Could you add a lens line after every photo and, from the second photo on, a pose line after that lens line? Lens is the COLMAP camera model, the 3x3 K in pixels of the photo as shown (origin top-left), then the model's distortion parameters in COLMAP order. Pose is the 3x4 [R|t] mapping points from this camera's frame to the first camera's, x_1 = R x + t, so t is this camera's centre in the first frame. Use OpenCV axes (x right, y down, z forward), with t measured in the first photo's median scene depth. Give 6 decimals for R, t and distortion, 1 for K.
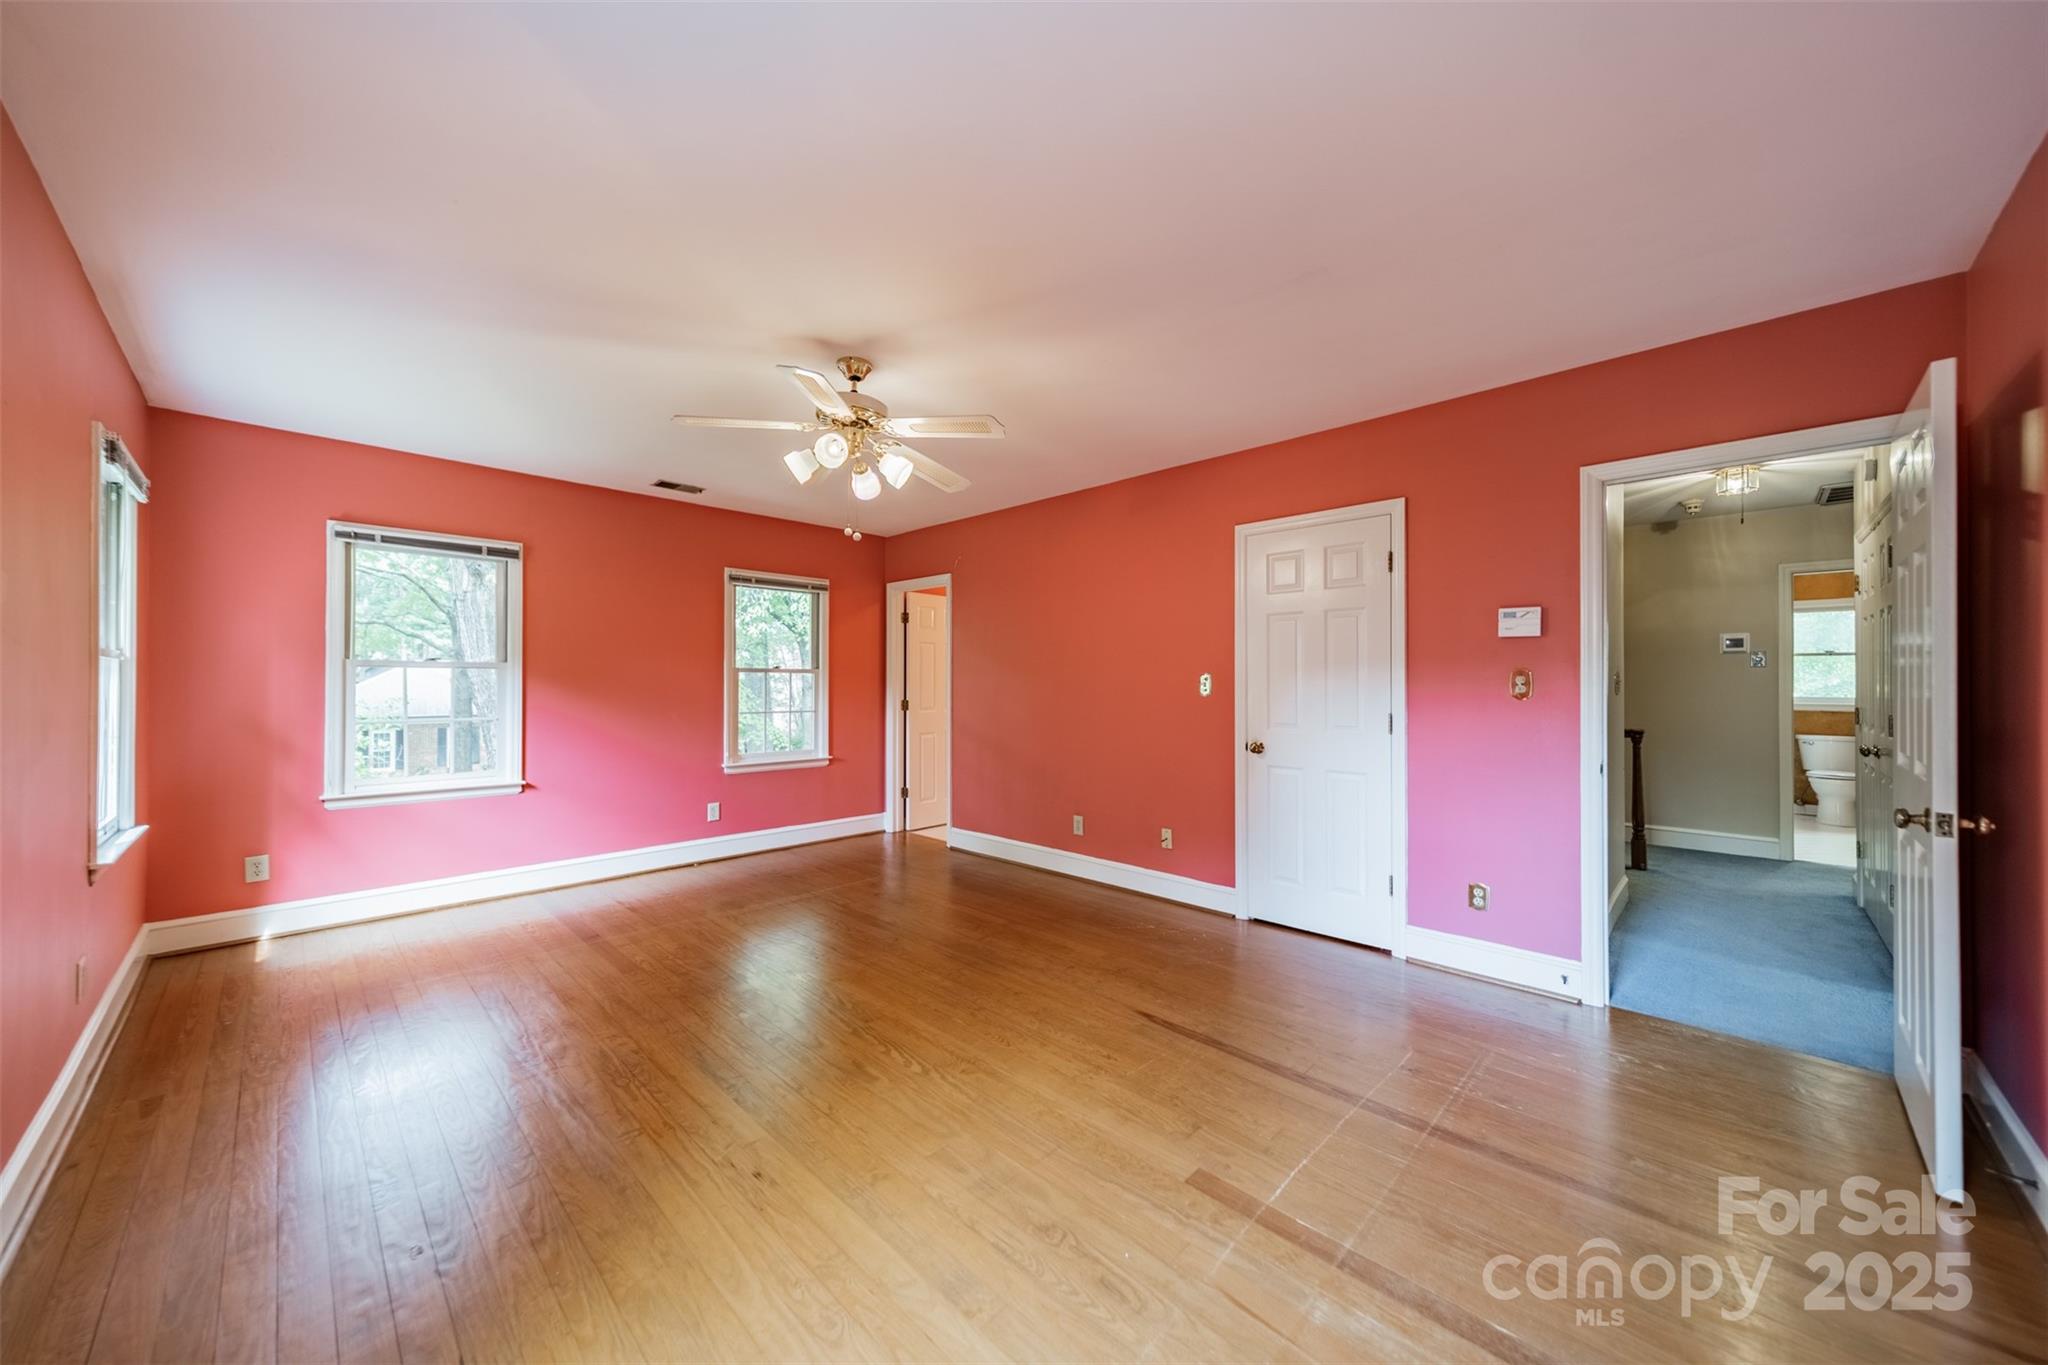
lens RADIAL K [[719.5, 0, 1027.6], [0, 719.5, 678.9], [0, 0, 1]] dist [0.008470, -0.000041]
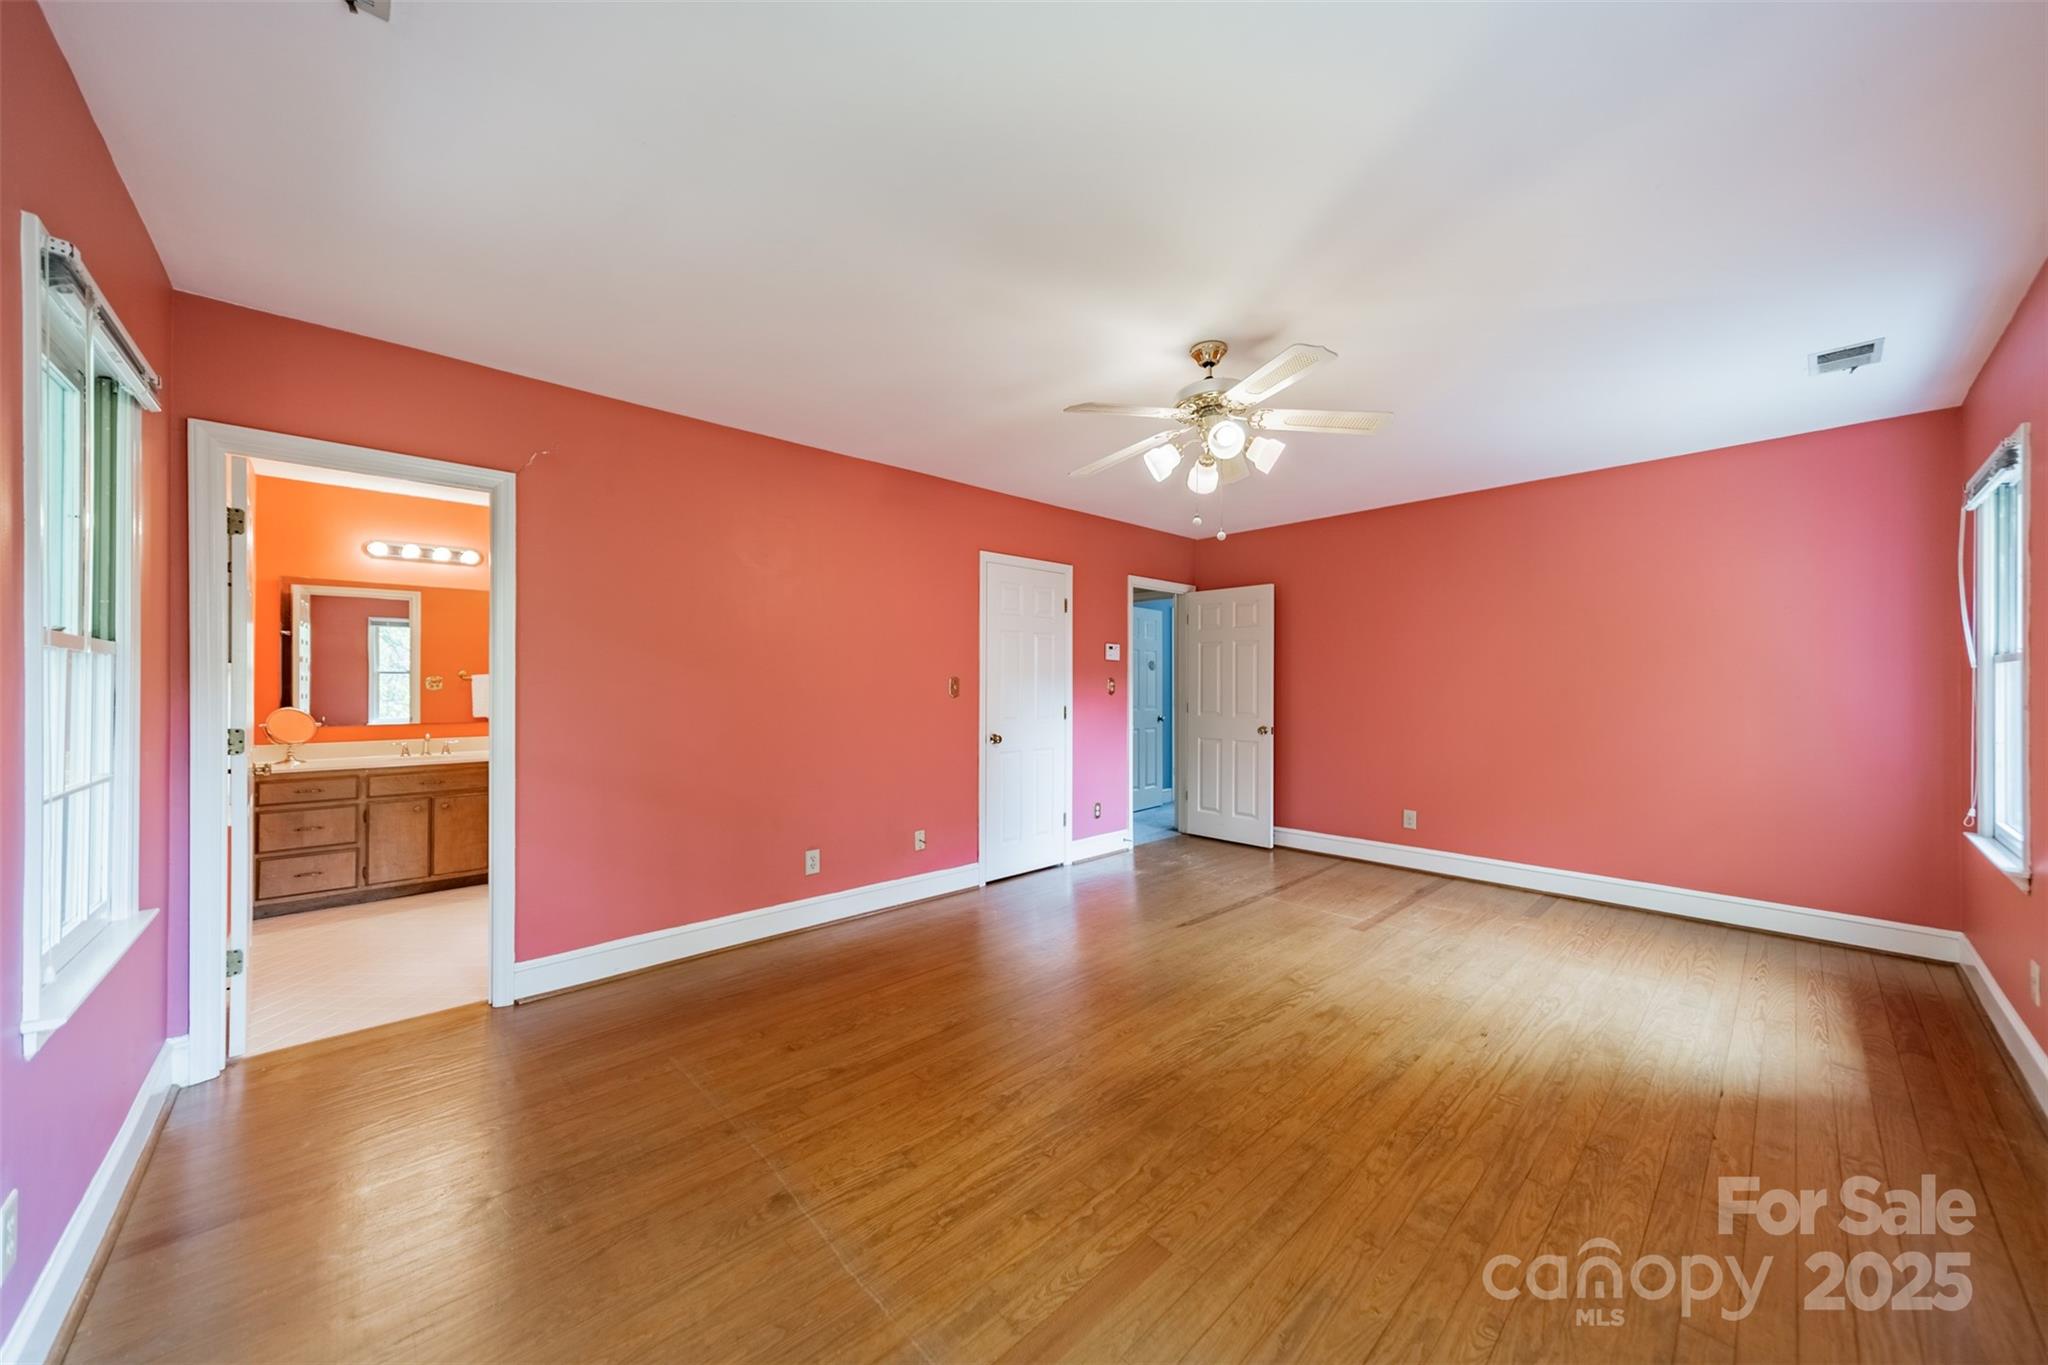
lens RADIAL K [[719.5, 0, 1027.6], [0, 719.5, 678.9], [0, 0, 1]] dist [0.008470, -0.000041]
pose [[0.045600, 0.008437, 0.998924, -1.016934], [-0.007137, 0.999942, -0.008120, 0.004678], [-0.998934, -0.006759, 0.045657, 1.016241]]
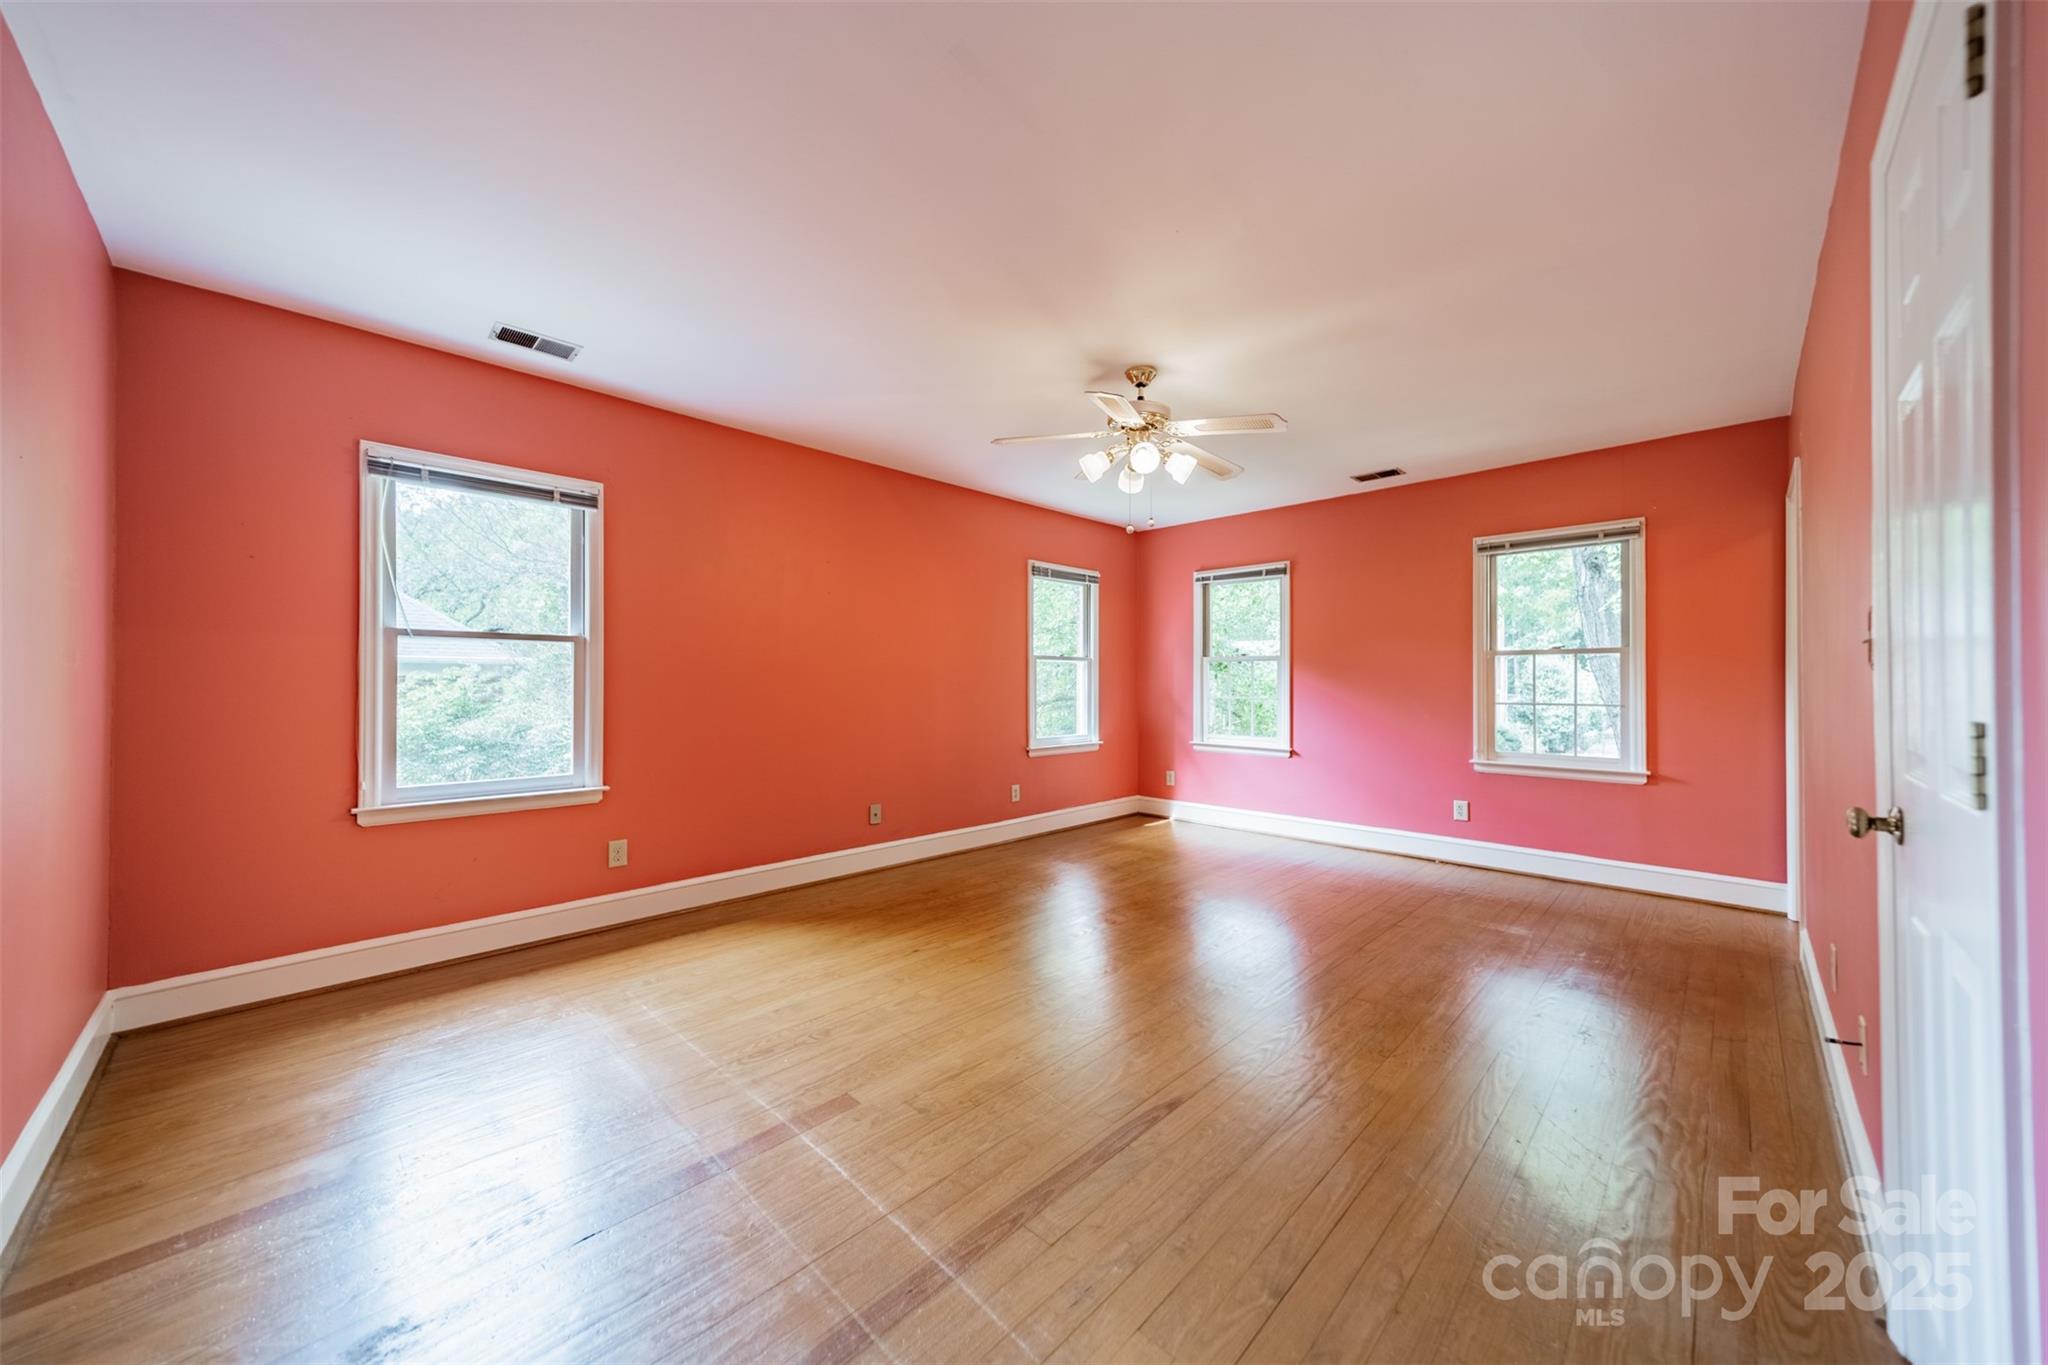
lens RADIAL K [[719.5, 0, 1027.6], [0, 719.5, 678.9], [0, 0, 1]] dist [0.008470, -0.000041]
pose [[-0.002075, -0.008474, -0.999962, 0.733814], [0.006310, 0.999944, -0.008487, 0.035762], [0.999978, -0.006328, -0.002021, 0.704692]]
